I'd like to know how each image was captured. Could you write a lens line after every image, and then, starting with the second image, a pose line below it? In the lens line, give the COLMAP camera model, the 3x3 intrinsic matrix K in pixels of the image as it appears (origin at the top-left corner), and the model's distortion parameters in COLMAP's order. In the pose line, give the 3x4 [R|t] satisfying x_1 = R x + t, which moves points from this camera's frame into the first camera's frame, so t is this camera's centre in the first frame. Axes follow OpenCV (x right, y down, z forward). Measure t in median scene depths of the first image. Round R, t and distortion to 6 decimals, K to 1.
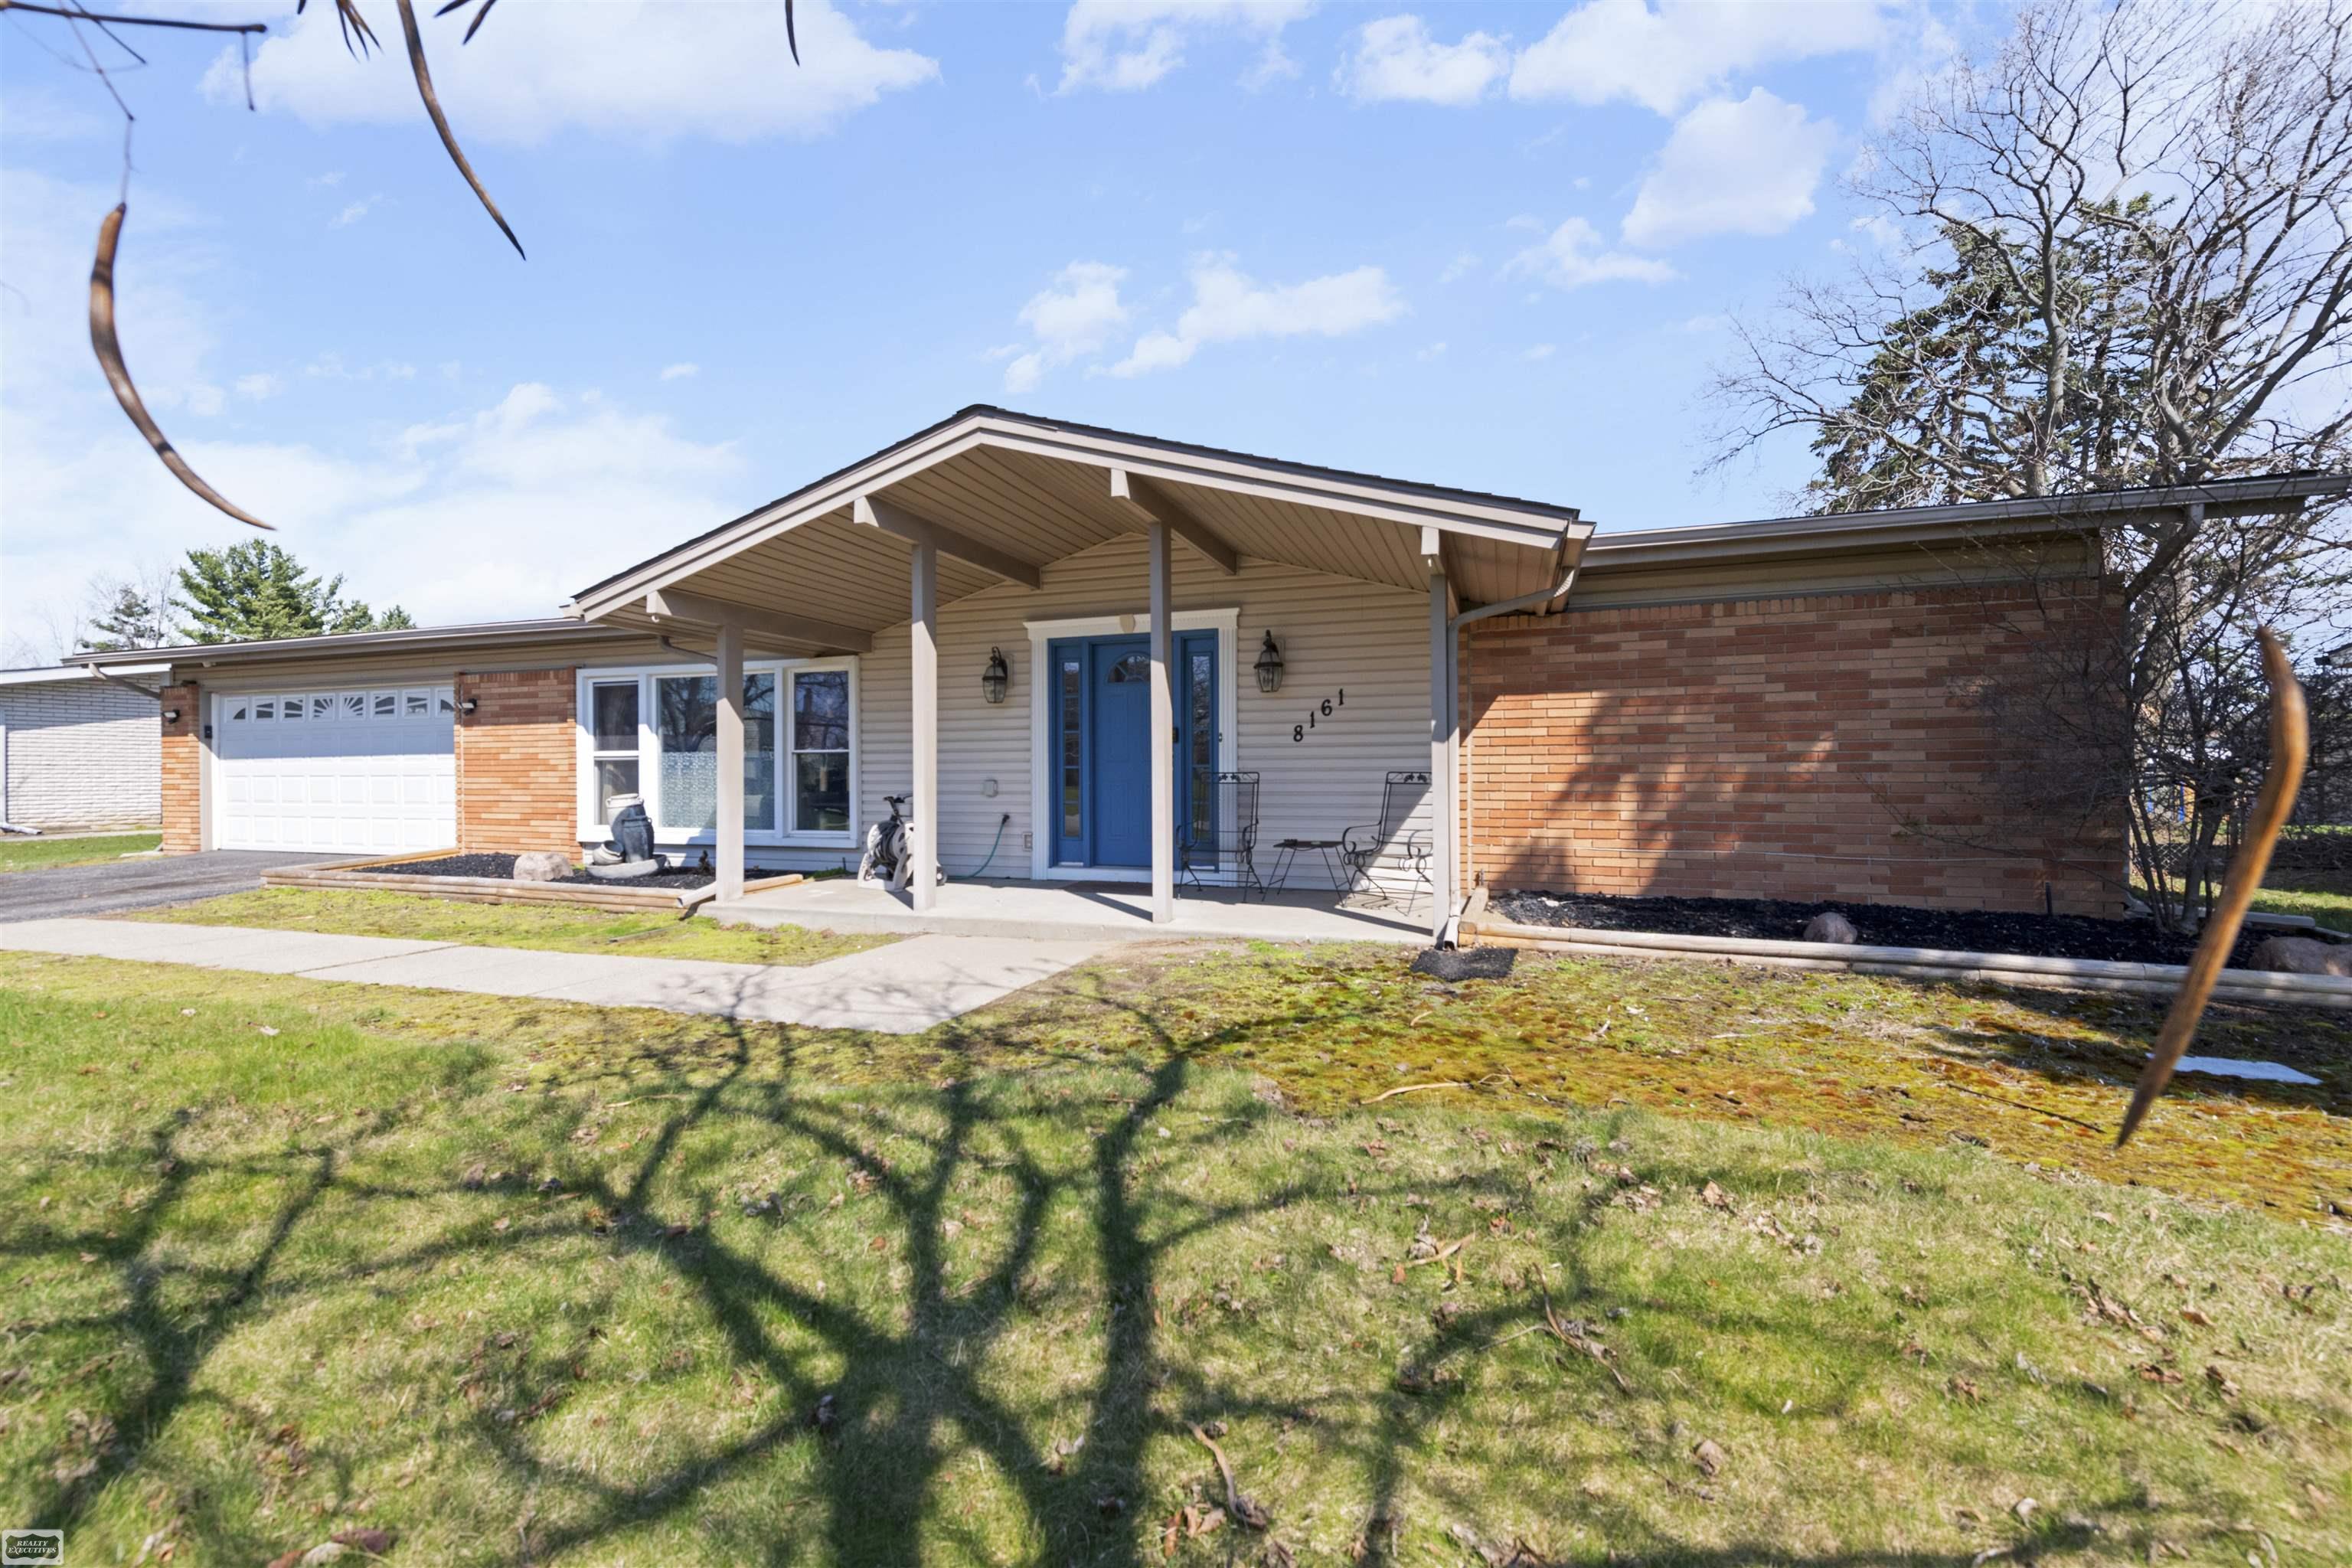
lens RADIAL K [[929.8, 0, 1200.8], [0, 929.8, 783.3], [0, 0, 1]] dist [0.026650, -0.008085]
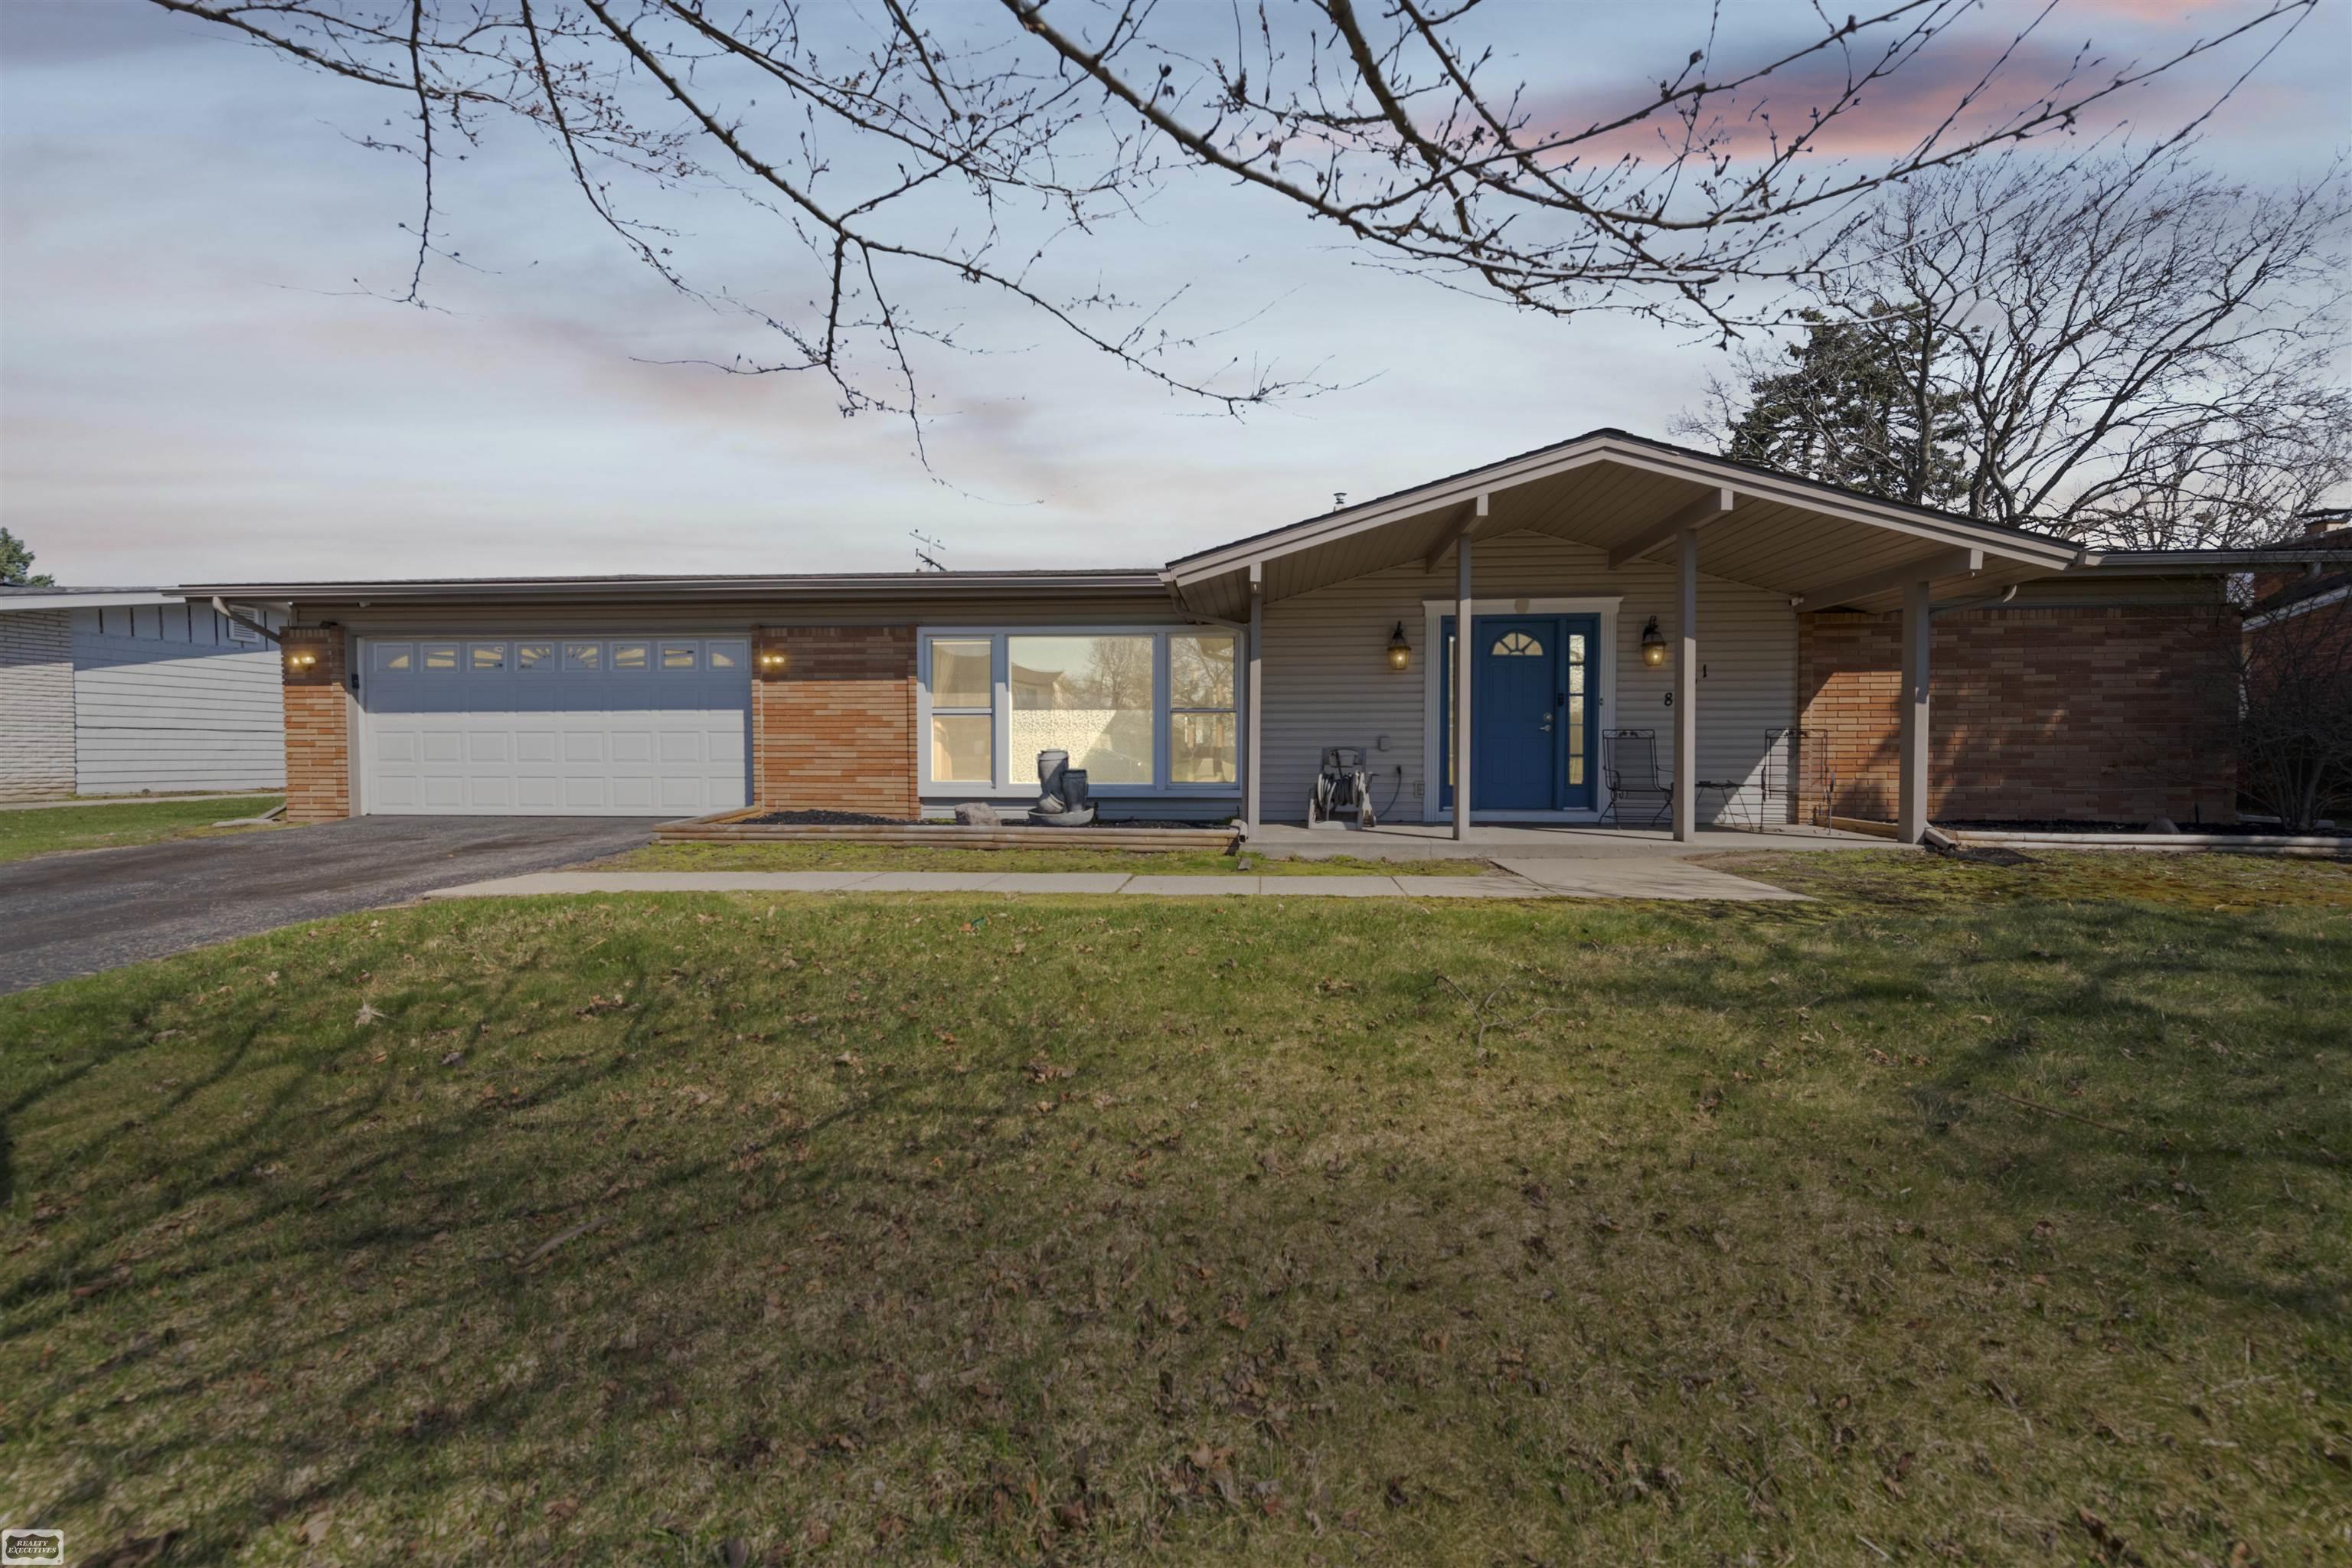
lens RADIAL K [[929.8, 0, 1200.8], [0, 929.8, 783.3], [0, 0, 1]] dist [0.026650, -0.008085]
pose [[0.968691, -0.004054, 0.248236, -0.735395], [-0.001284, 0.999771, 0.021341, 0.029910], [-0.248266, -0.020992, 0.968464, -0.060771]]
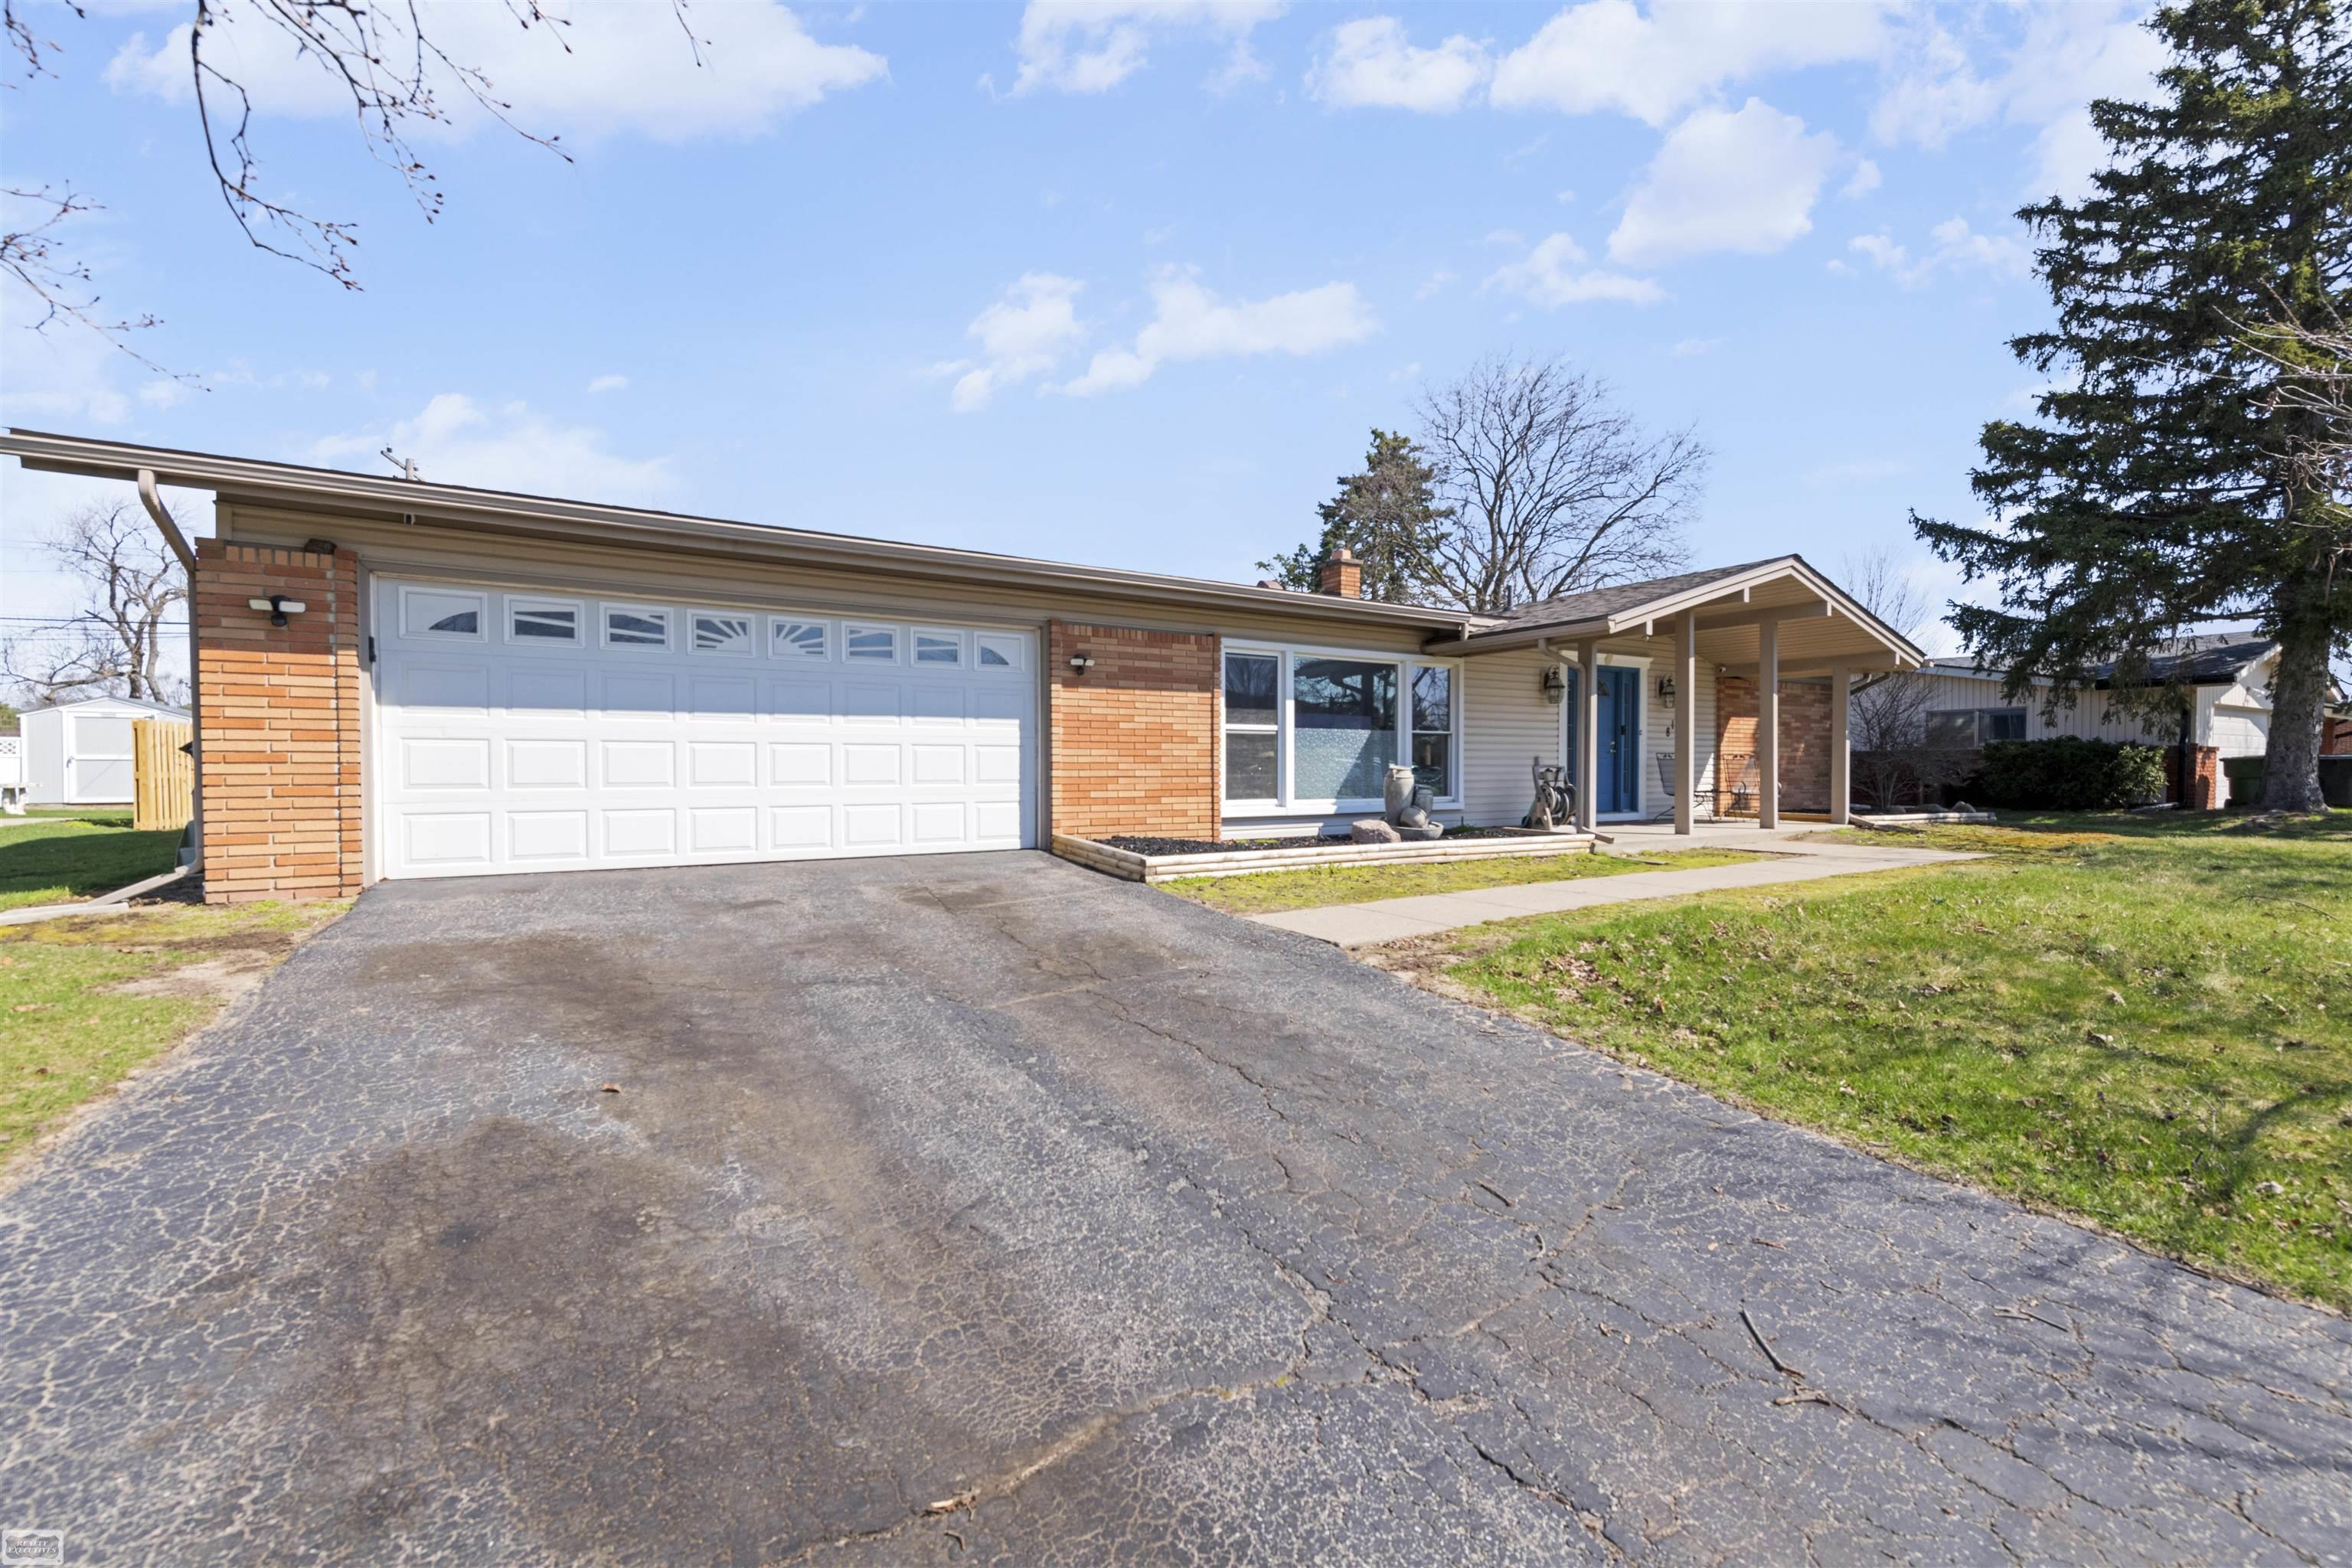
lens RADIAL K [[929.8, 0, 1200.8], [0, 929.8, 783.3], [0, 0, 1]] dist [0.026650, -0.008085]
pose [[0.635370, -0.010308, 0.772139, -1.675558], [0.005494, 0.999946, 0.008828, 0.022030], [-0.772189, -0.001367, 0.635392, 0.491396]]
